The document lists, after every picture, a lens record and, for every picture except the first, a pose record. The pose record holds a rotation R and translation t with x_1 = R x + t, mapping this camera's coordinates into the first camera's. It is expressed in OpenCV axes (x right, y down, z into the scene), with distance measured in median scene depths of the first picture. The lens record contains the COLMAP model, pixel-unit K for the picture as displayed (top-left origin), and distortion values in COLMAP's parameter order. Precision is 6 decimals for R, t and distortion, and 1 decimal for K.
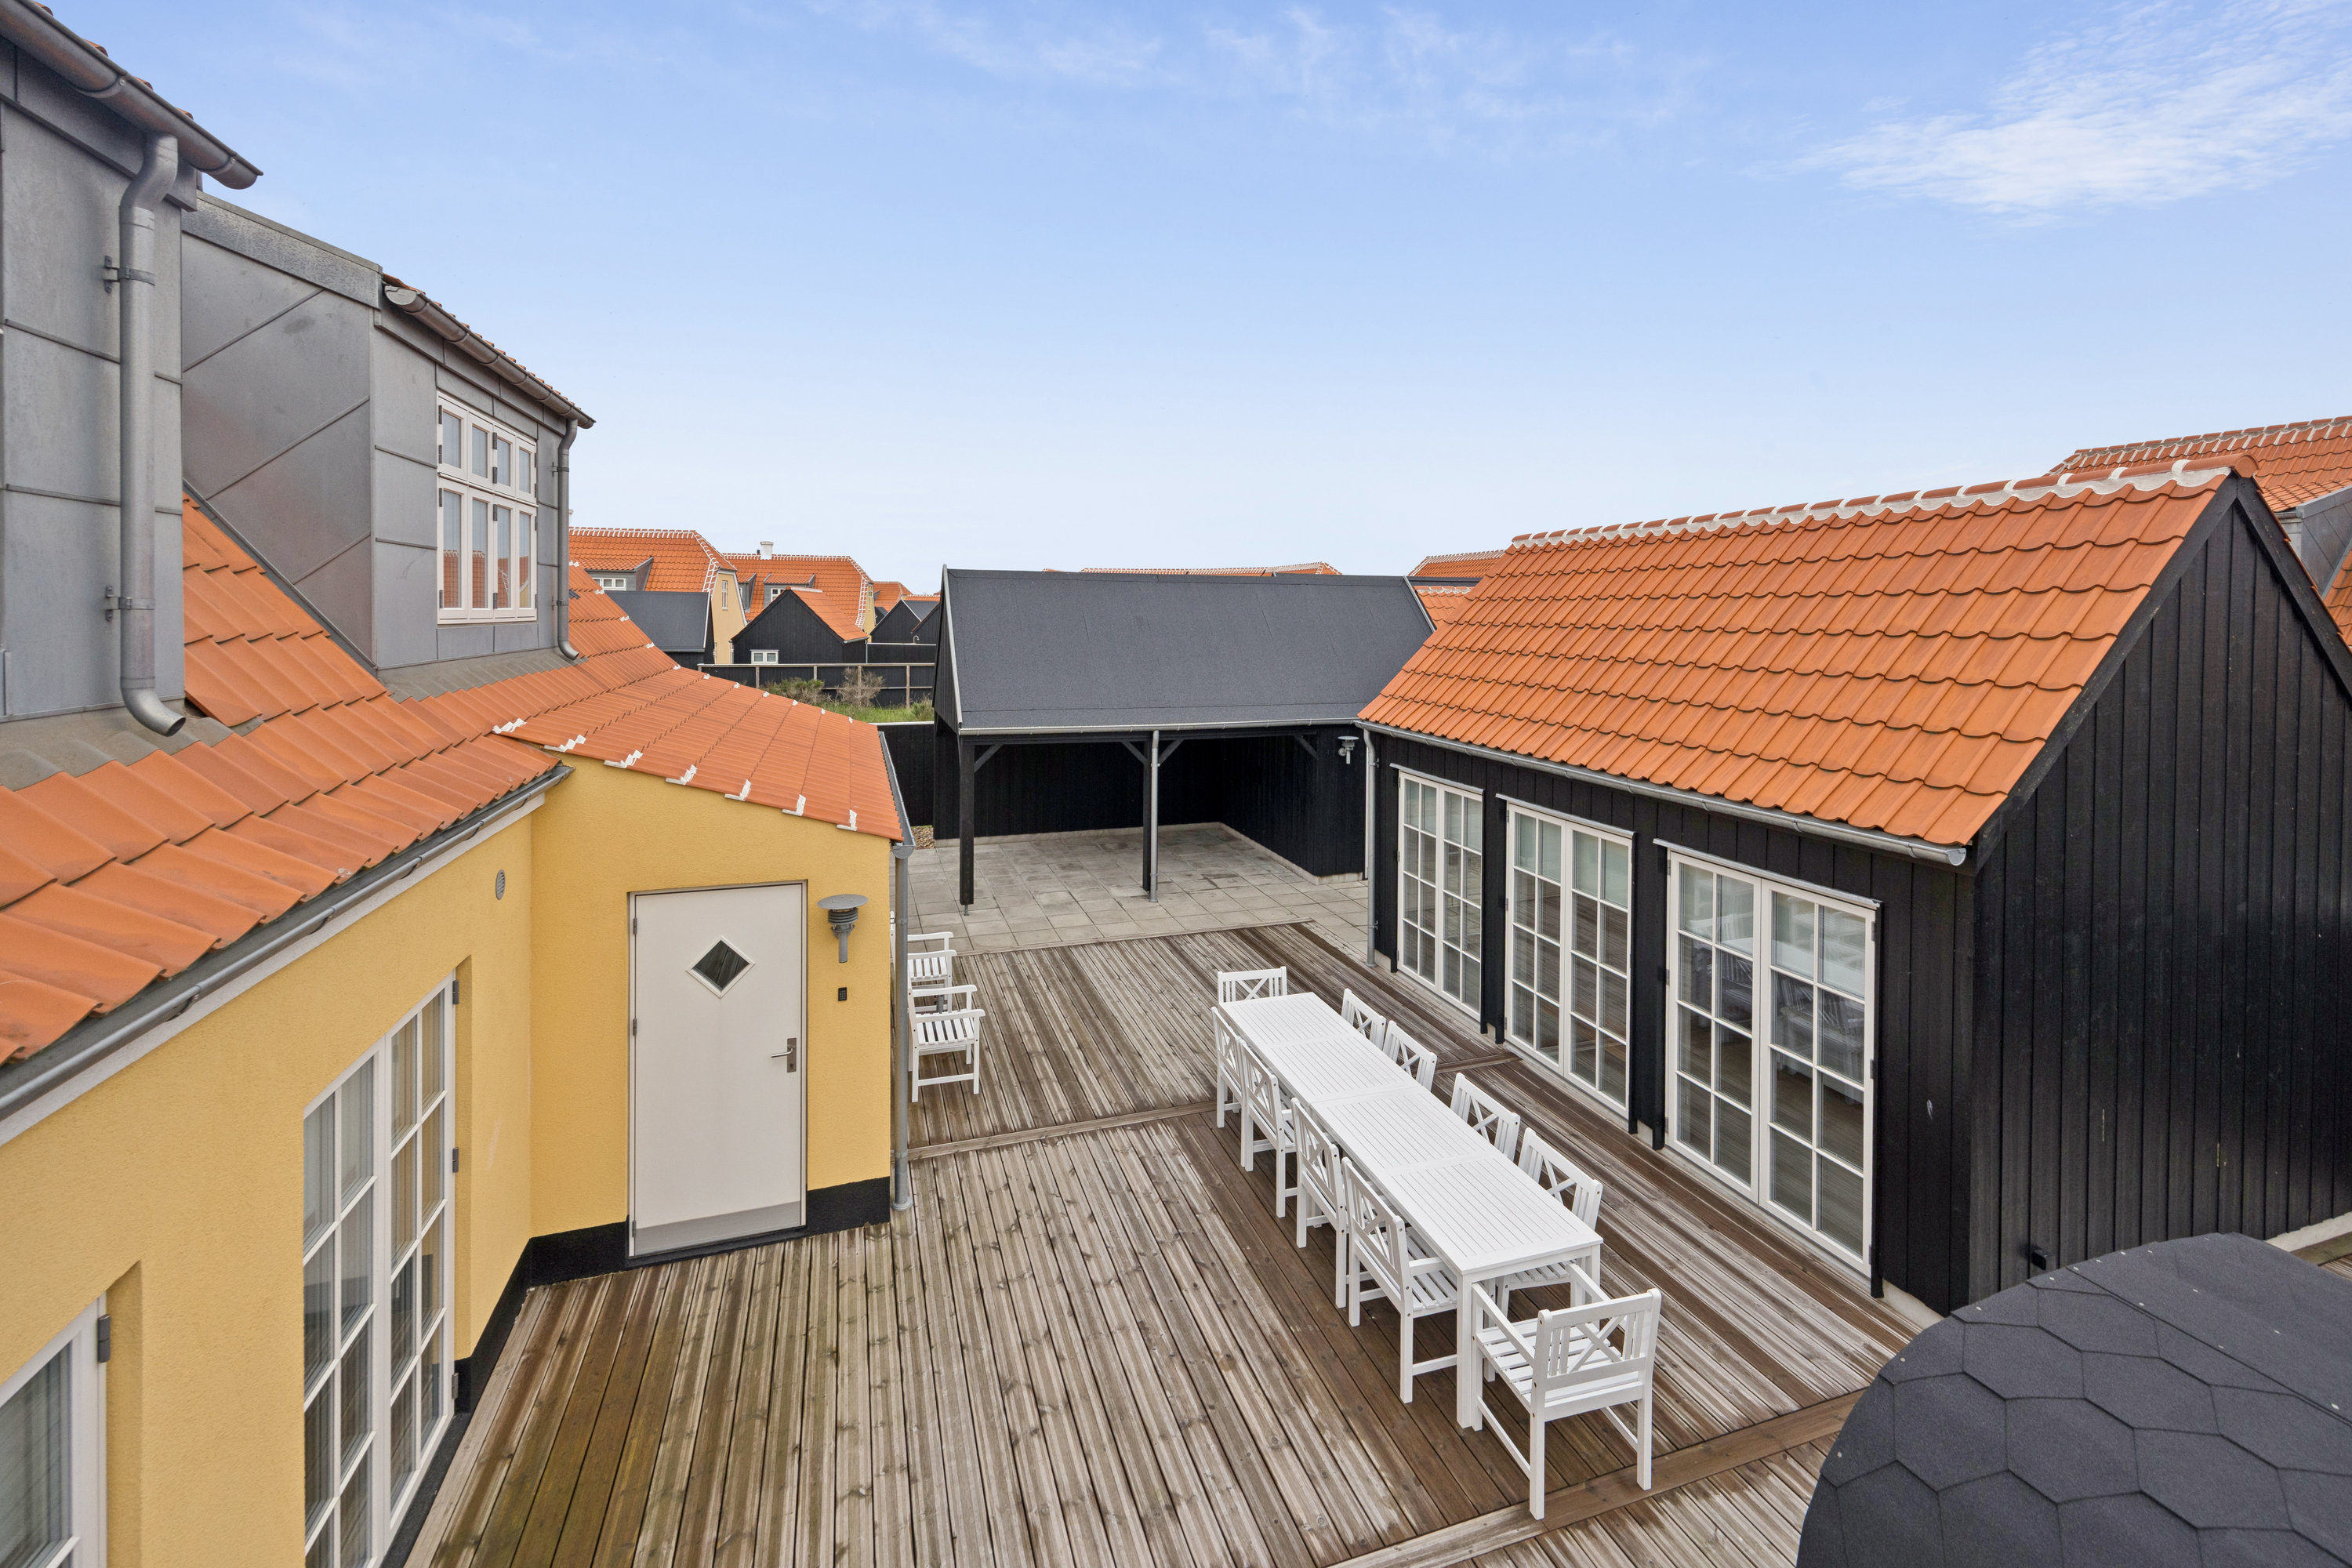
lens RADIAL K [[998.7, 0, 1198.1], [0, 998.7, 614.4], [0, 0, 1]] dist [0.000260, 0.000261]
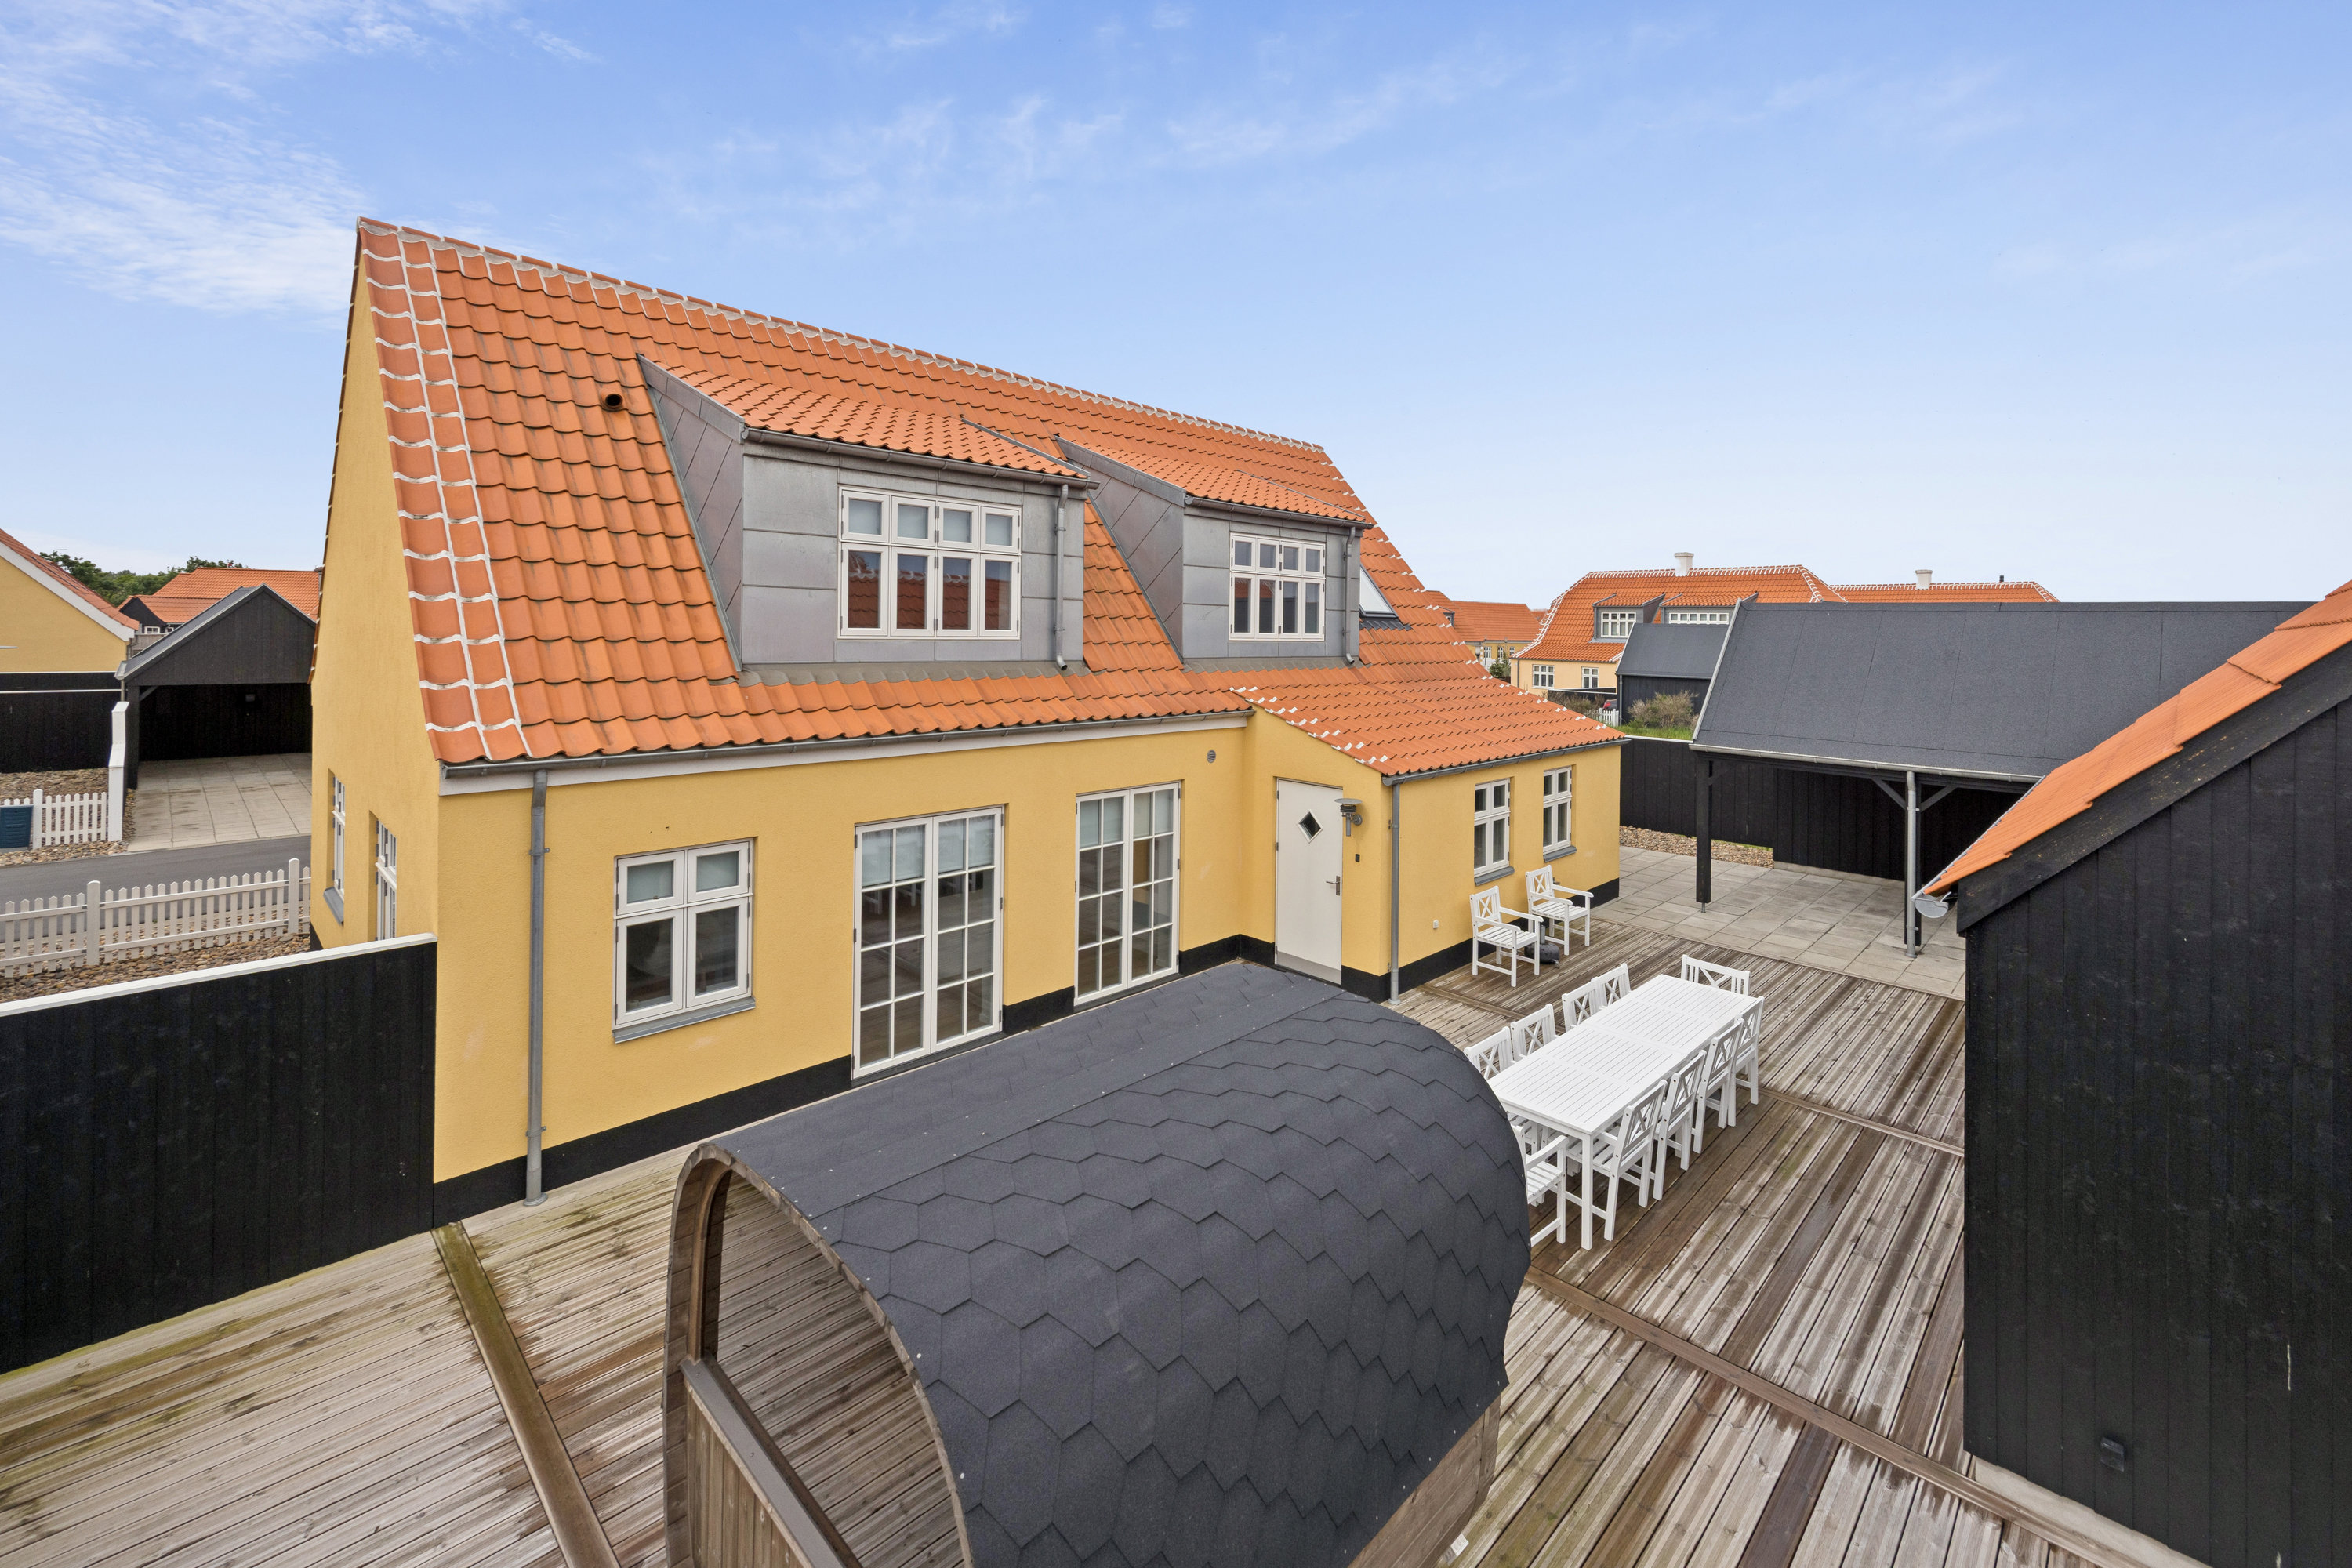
lens RADIAL K [[998.7, 0, 1198.1], [0, 998.7, 614.4], [0, 0, 1]] dist [0.000260, 0.000261]
pose [[0.443097, -0.013541, -0.896371, 1.043508], [-0.016255, 0.999600, -0.023135, 0.004587], [0.896326, 0.024822, 0.442700, -0.021073]]
